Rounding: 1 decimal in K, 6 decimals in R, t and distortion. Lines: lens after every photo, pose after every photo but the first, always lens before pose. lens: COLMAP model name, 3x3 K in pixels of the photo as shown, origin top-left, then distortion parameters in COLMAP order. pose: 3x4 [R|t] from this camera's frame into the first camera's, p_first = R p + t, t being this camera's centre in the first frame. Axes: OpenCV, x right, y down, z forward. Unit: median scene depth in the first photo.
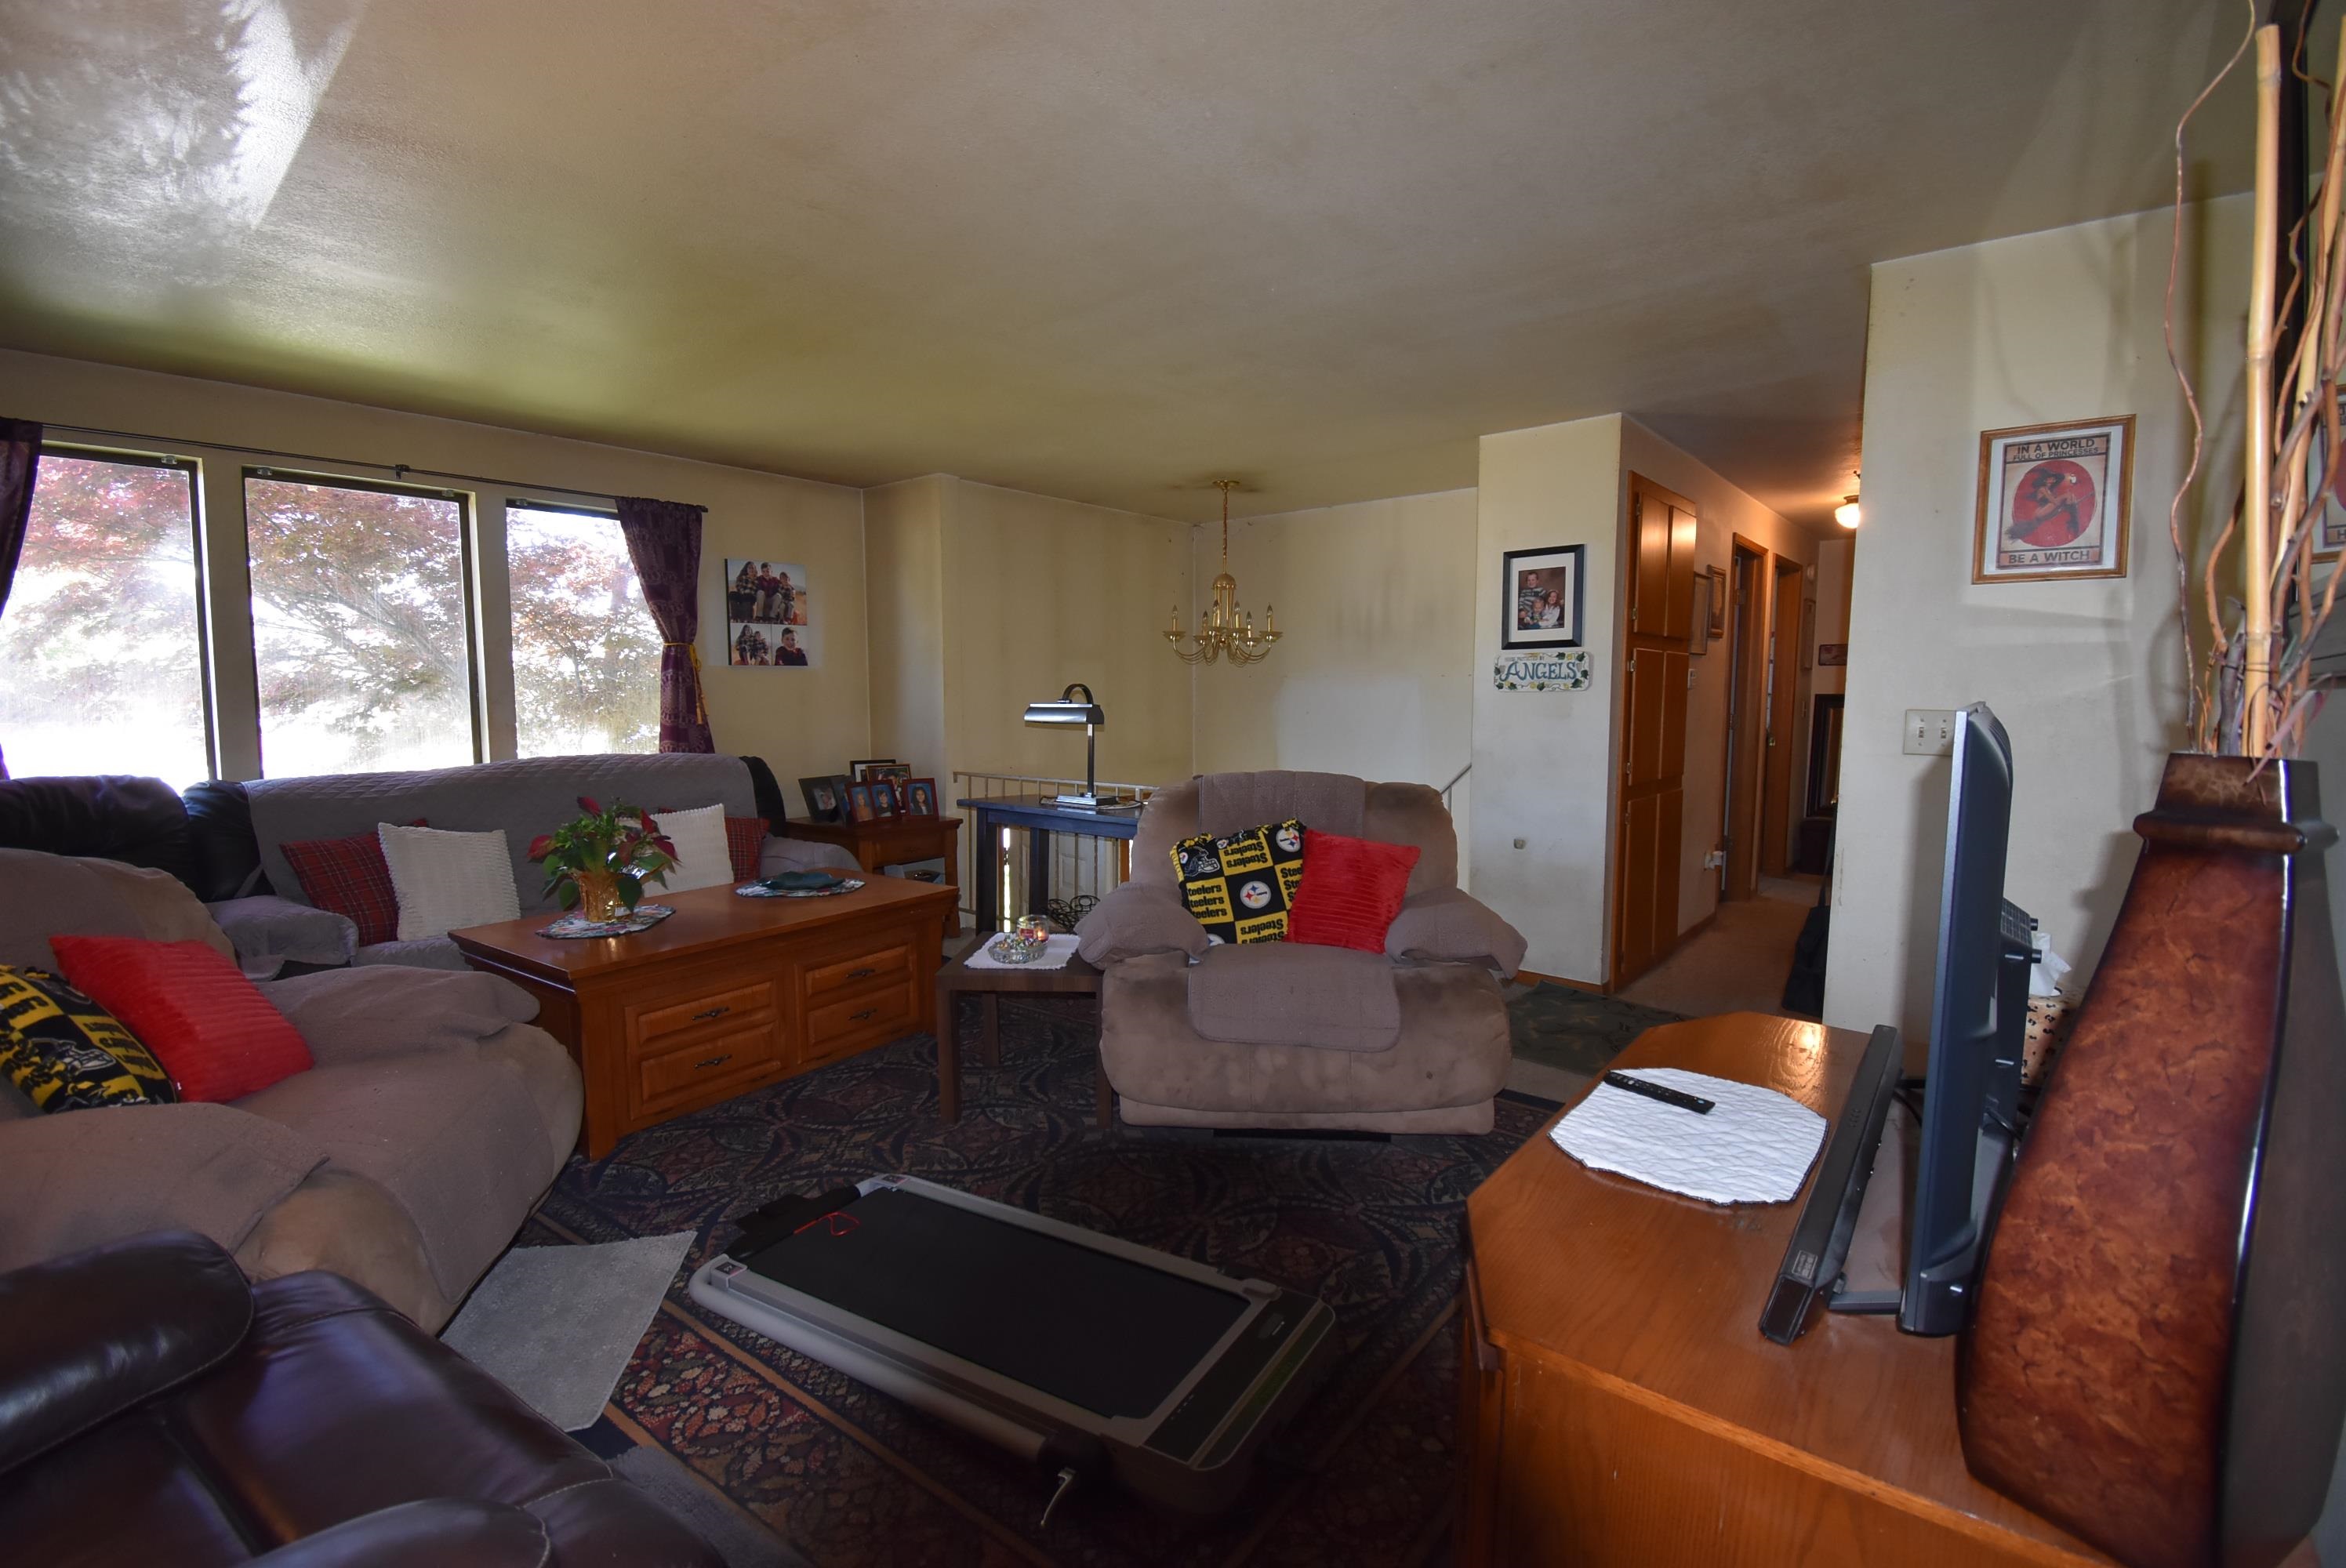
lens RADIAL K [[1037.6, 0, 1181.2], [0, 1037.6, 787.4], [0, 0, 1]] dist [0.028387, -0.029304]
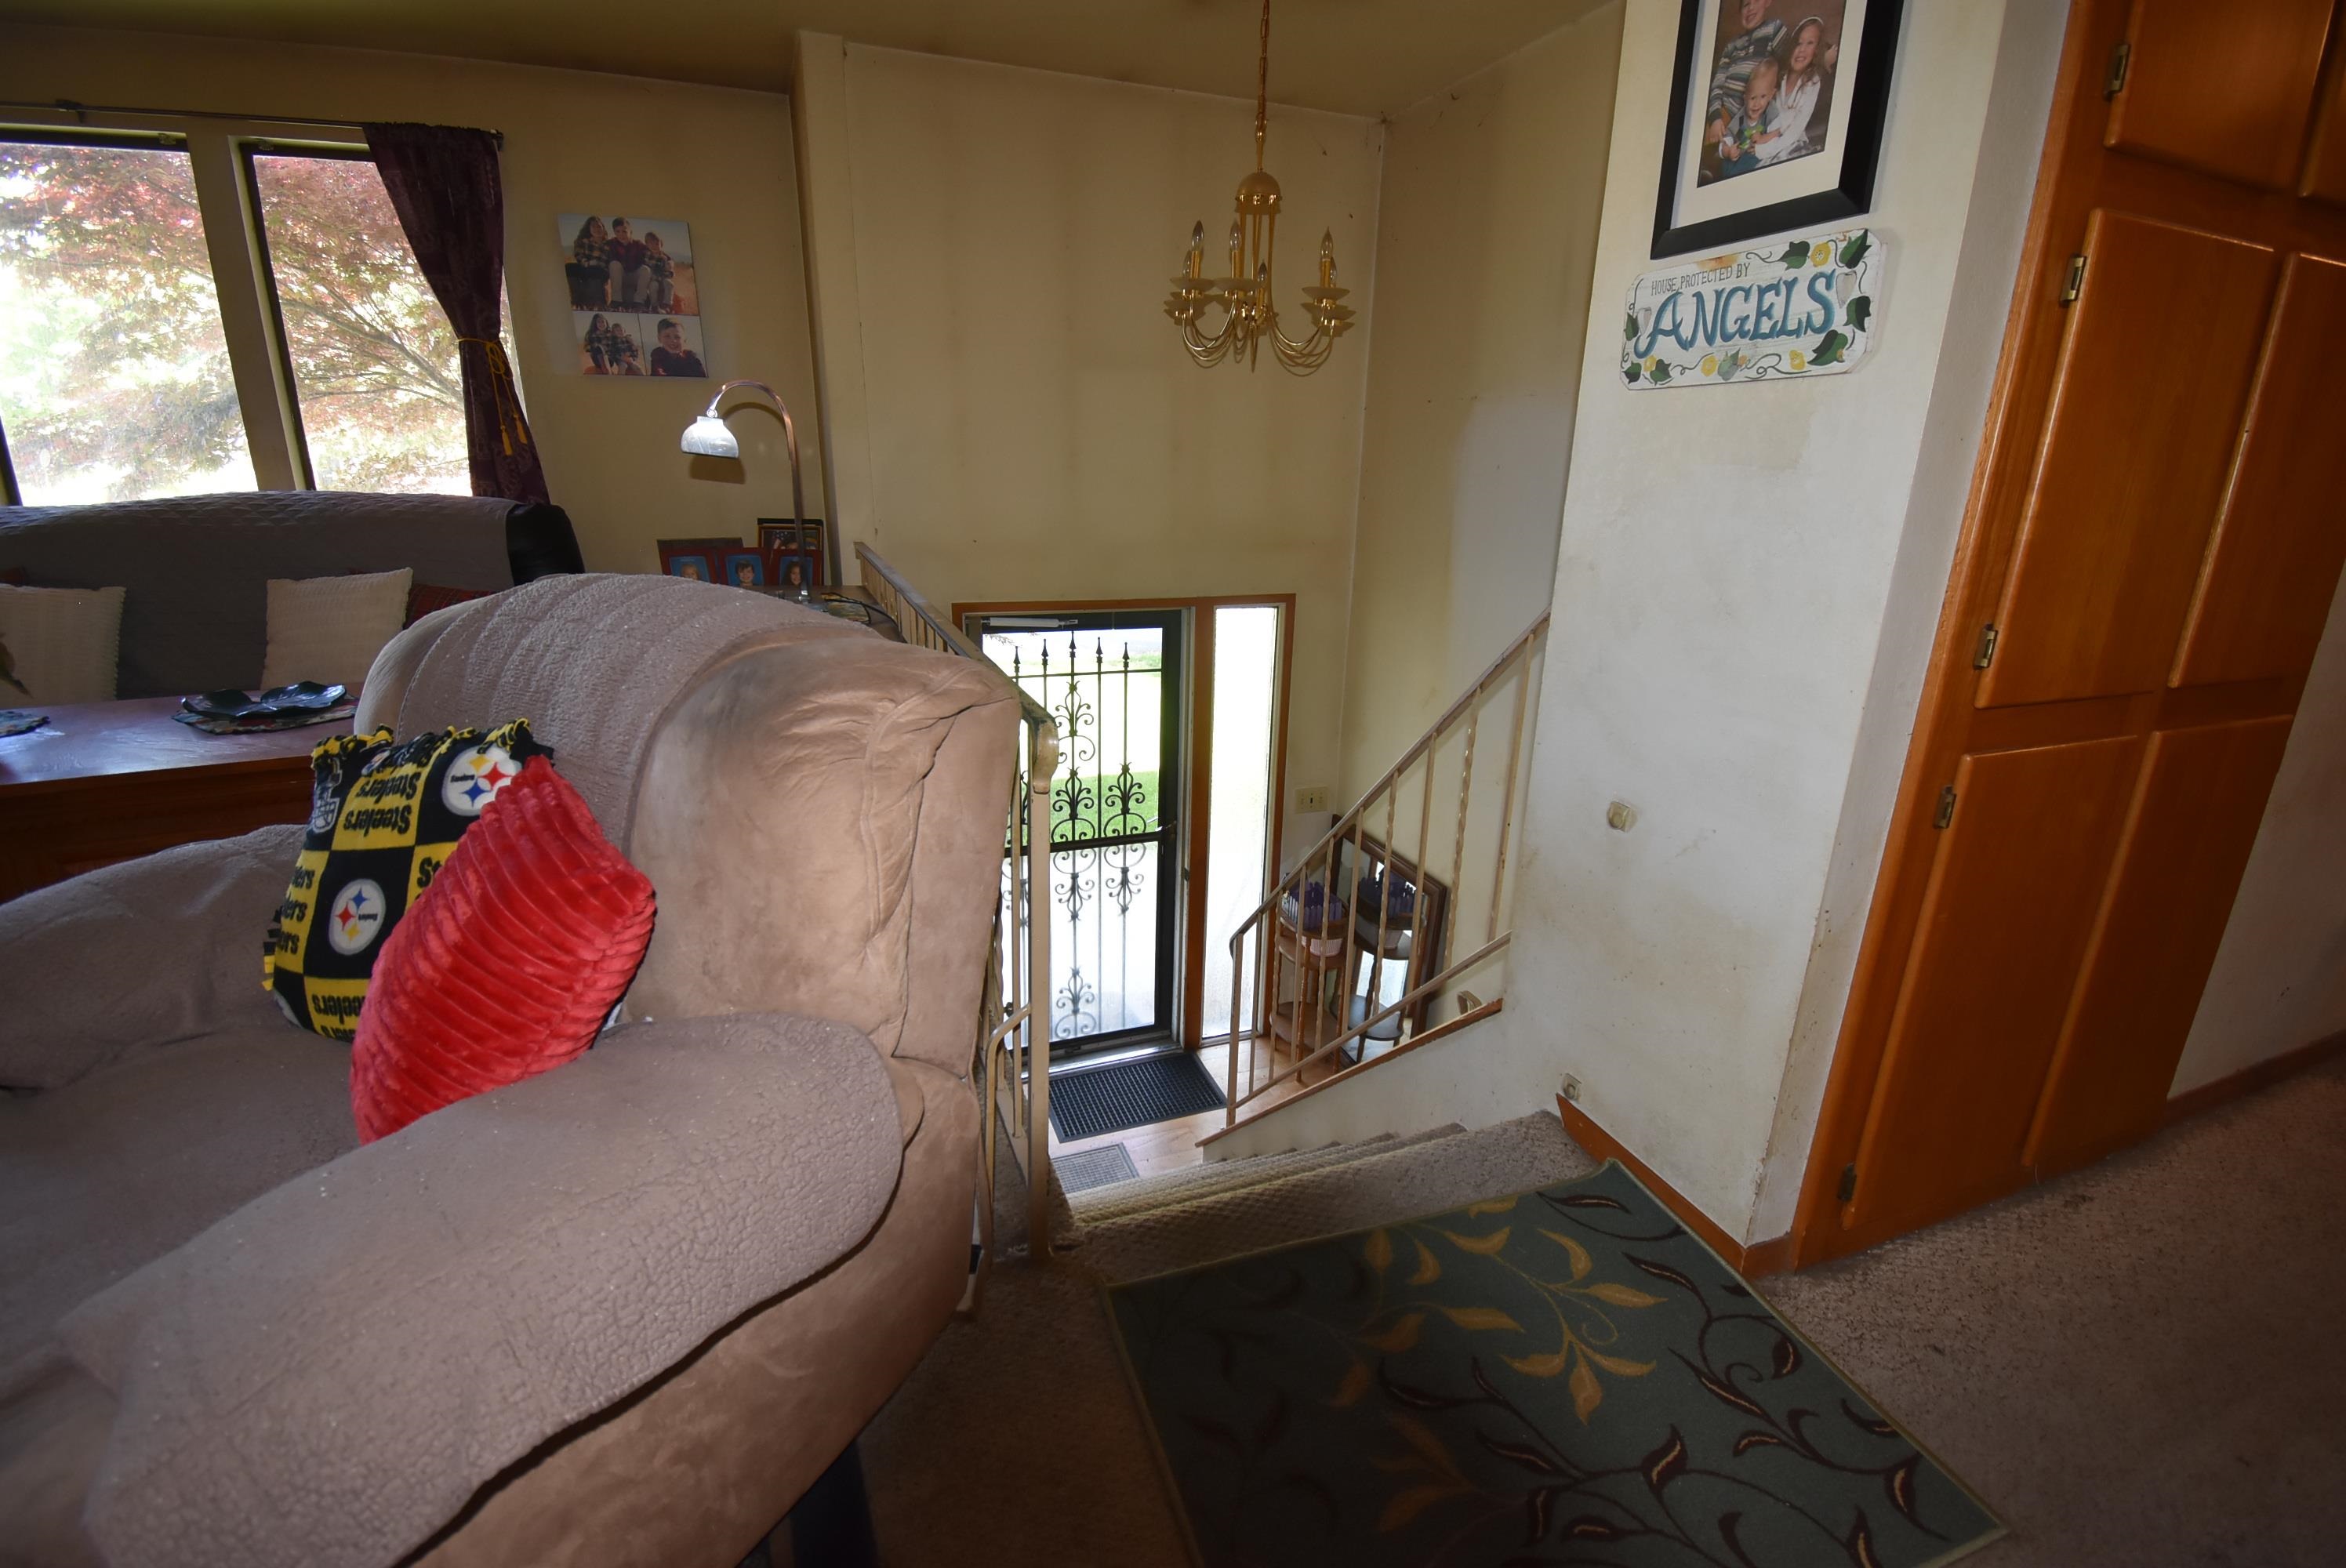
lens RADIAL K [[1037.6, 0, 1181.2], [0, 1037.6, 787.4], [0, 0, 1]] dist [0.028387, -0.029304]
pose [[0.871223, 0.163177, -0.462972, 0.502969], [-0.060292, 0.971563, 0.228975, -0.046161], [0.487170, -0.171574, 0.856287, 0.839975]]
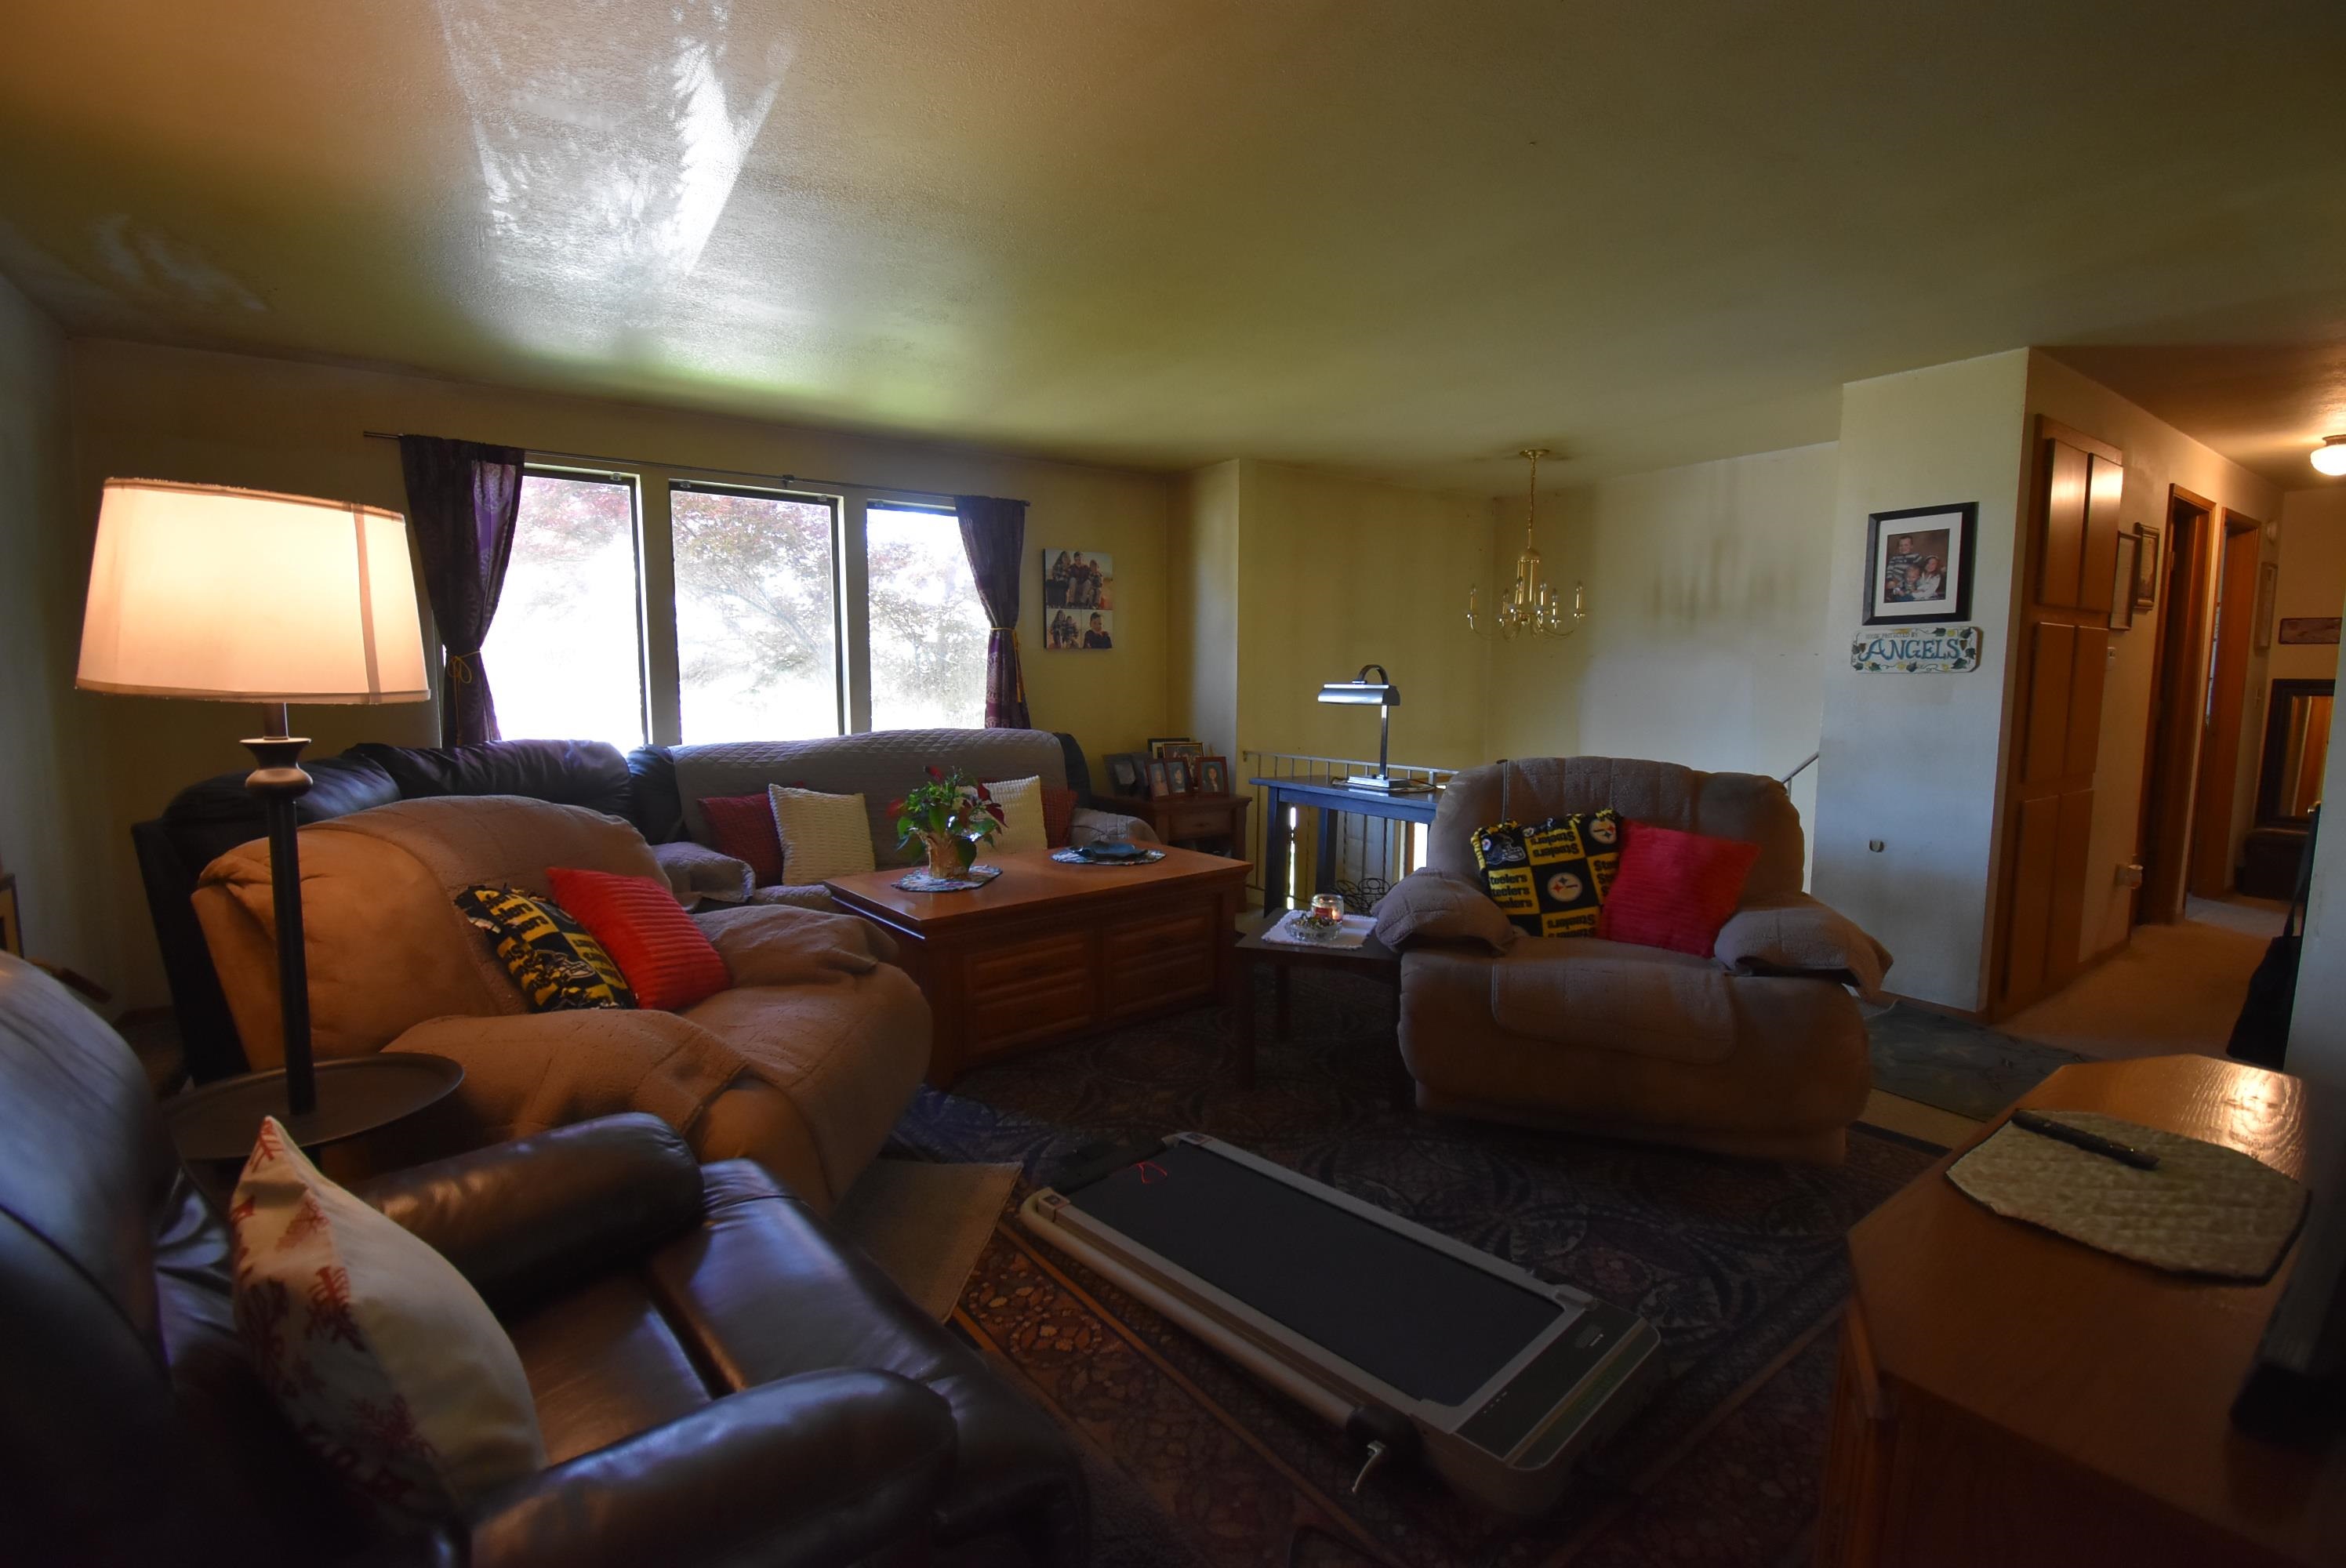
lens RADIAL K [[1037.6, 0, 1181.2], [0, 1037.6, 787.4], [0, 0, 1]] dist [0.028387, -0.029304]
pose [[0.966021, 0.030054, -0.256711, -0.025579], [-0.025437, 0.999450, 0.021289, 0.001138], [0.257210, -0.014036, 0.966254, -0.008472]]
